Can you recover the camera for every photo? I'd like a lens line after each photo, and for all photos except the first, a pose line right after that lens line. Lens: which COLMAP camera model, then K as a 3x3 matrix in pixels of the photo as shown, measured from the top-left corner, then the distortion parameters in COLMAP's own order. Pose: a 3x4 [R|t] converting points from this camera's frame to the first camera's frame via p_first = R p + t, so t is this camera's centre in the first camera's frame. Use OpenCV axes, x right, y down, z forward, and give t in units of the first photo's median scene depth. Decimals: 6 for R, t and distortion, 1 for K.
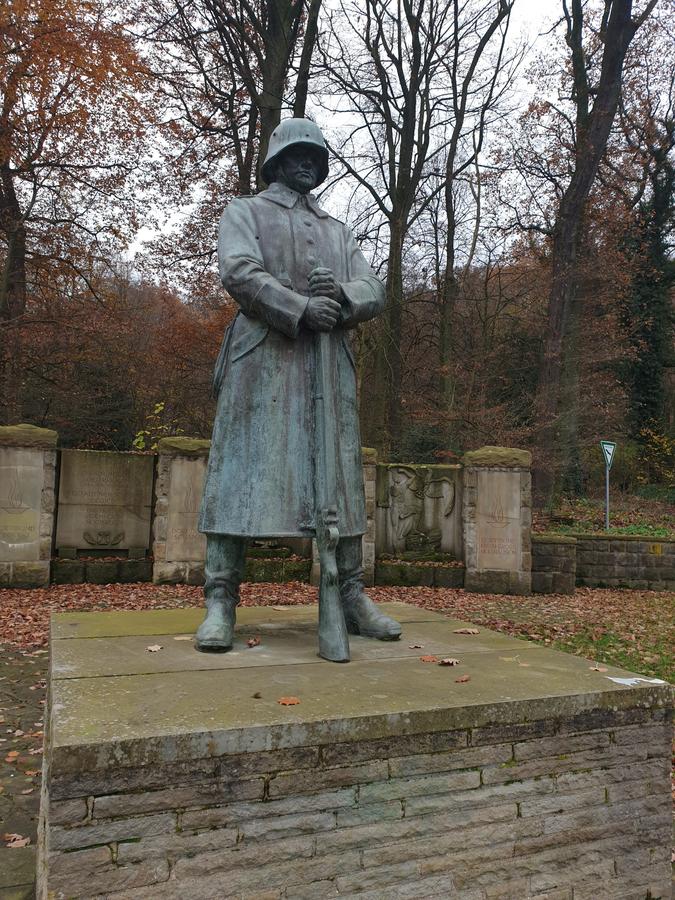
lens RADIAL K [[687.3, 0, 330.9], [0, 687.3, 448.4], [0, 0, 1]] dist [0.136281, -0.282619]
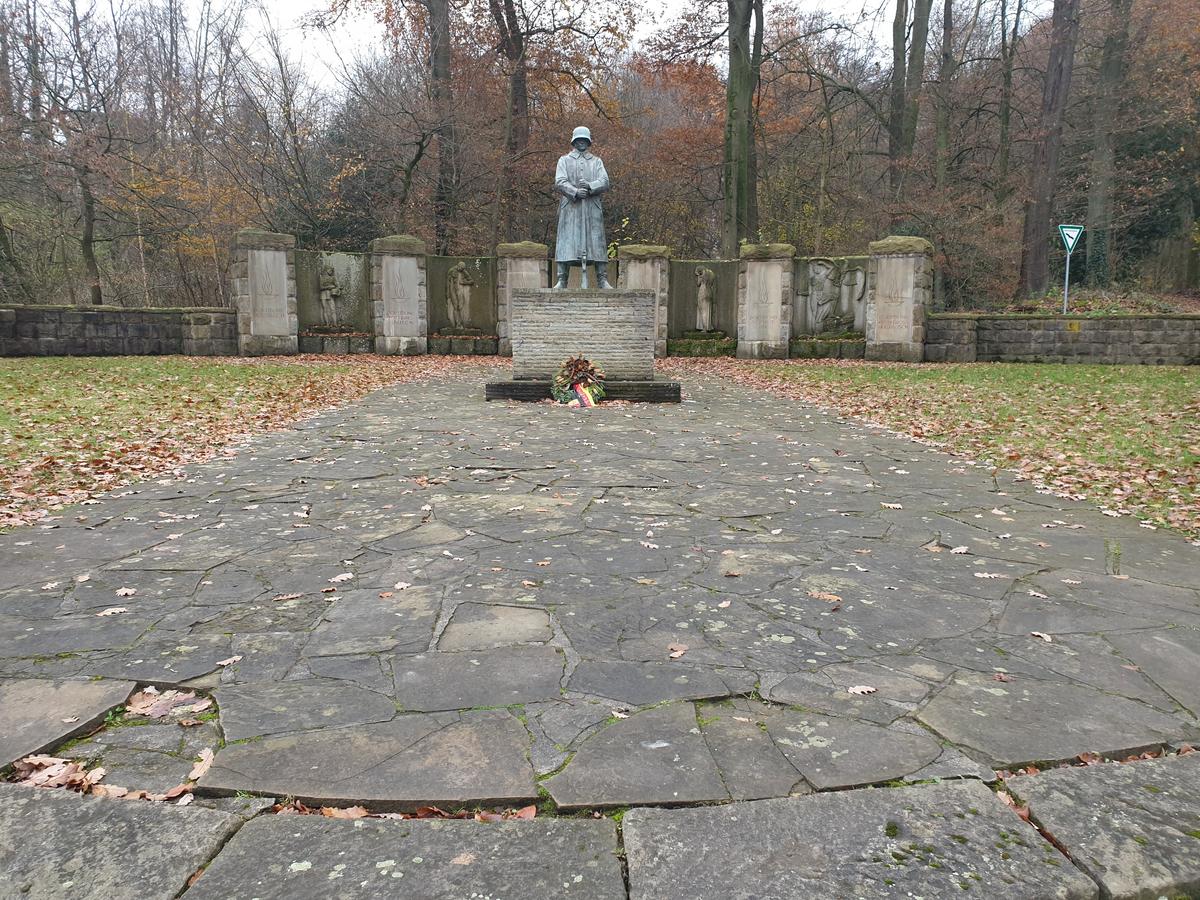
lens RADIAL K [[912.4, 0, 595.0], [0, 912.4, 451.1], [0, 0, 1]] dist [0.137117, -0.349965]
pose [[0.932860, 0.021752, -0.359582, 0.336781], [0.047408, 0.982081, 0.182398, 0.045323], [0.357106, -0.187199, 0.915113, -0.666363]]
